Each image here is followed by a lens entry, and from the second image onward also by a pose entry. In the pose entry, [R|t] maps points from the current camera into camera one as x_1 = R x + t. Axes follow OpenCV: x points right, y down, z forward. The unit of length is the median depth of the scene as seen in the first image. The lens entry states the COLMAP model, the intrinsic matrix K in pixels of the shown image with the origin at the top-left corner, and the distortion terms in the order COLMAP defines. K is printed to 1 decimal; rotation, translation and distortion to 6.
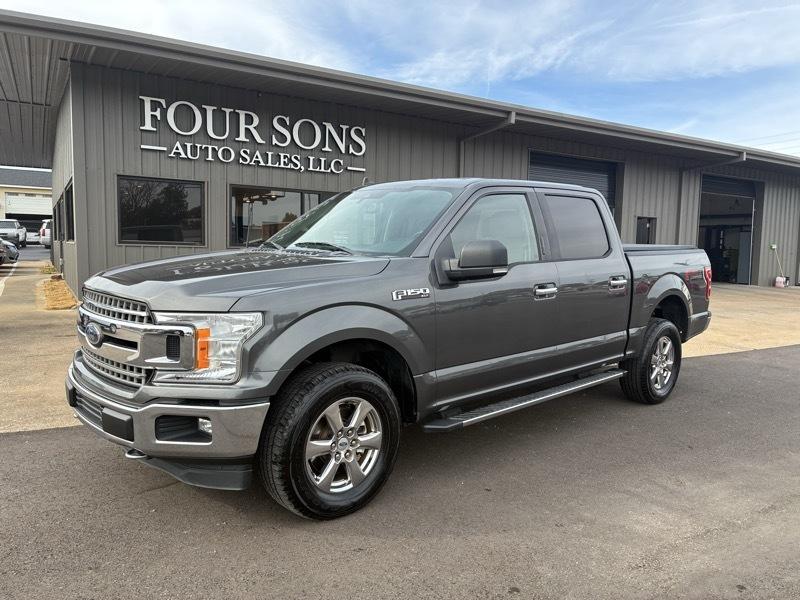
lens RADIAL K [[591.5, 0, 400.0], [0, 591.5, 300.0], [0, 0, 1]] dist [0.005382, 0.001691]
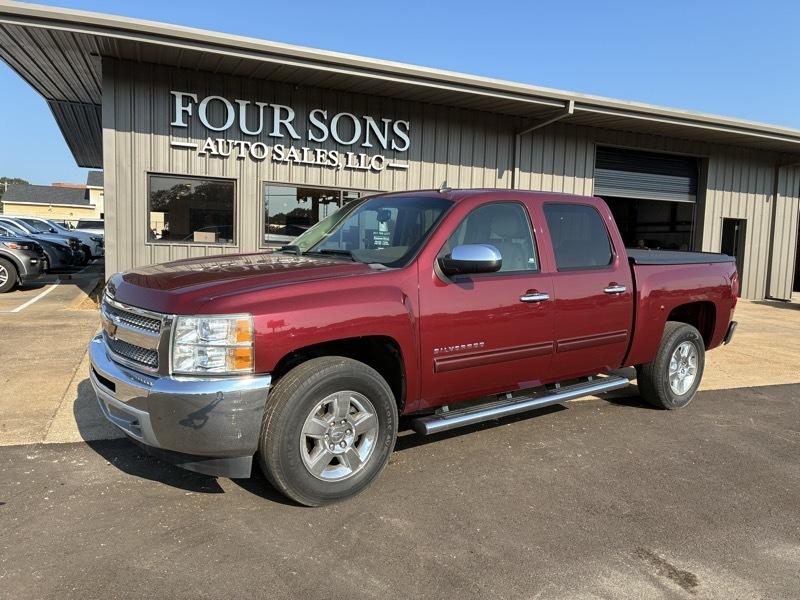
lens RADIAL K [[594.9, 0, 402.9], [0, 594.9, 299.7], [0, 0, 1]] dist [0.008108, -0.006911]
pose [[0.991040, 0.022209, -0.131708, 0.066237], [-0.022806, 0.999735, -0.003025, -0.006618], [0.131606, 0.006001, 0.991284, 0.073276]]
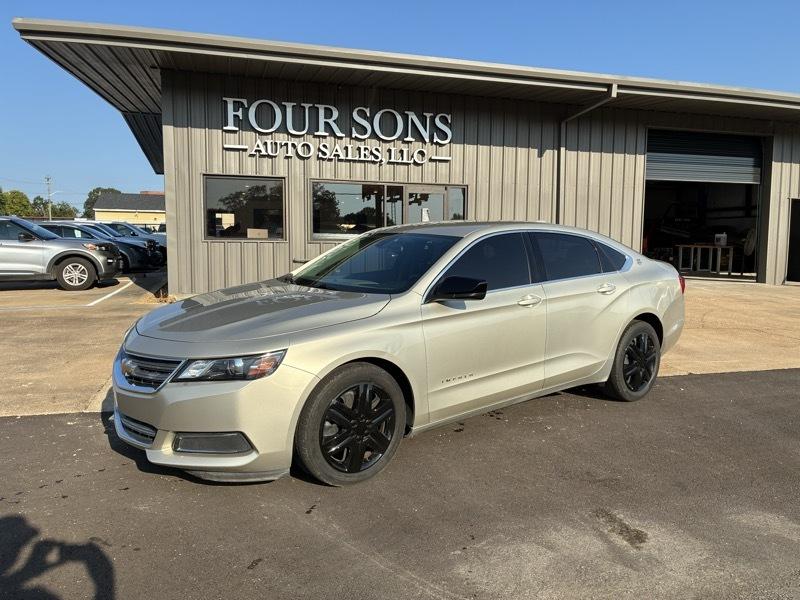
lens RADIAL K [[591.5, 0, 401.6], [0, 591.5, 297.5], [0, 0, 1]] dist [0.005974, -0.002294]
pose [[0.968280, 0.007055, -0.249769, 0.112390], [-0.006783, 0.999975, 0.001950, 0.002453], [0.249776, -0.000194, 0.968304, 0.064542]]
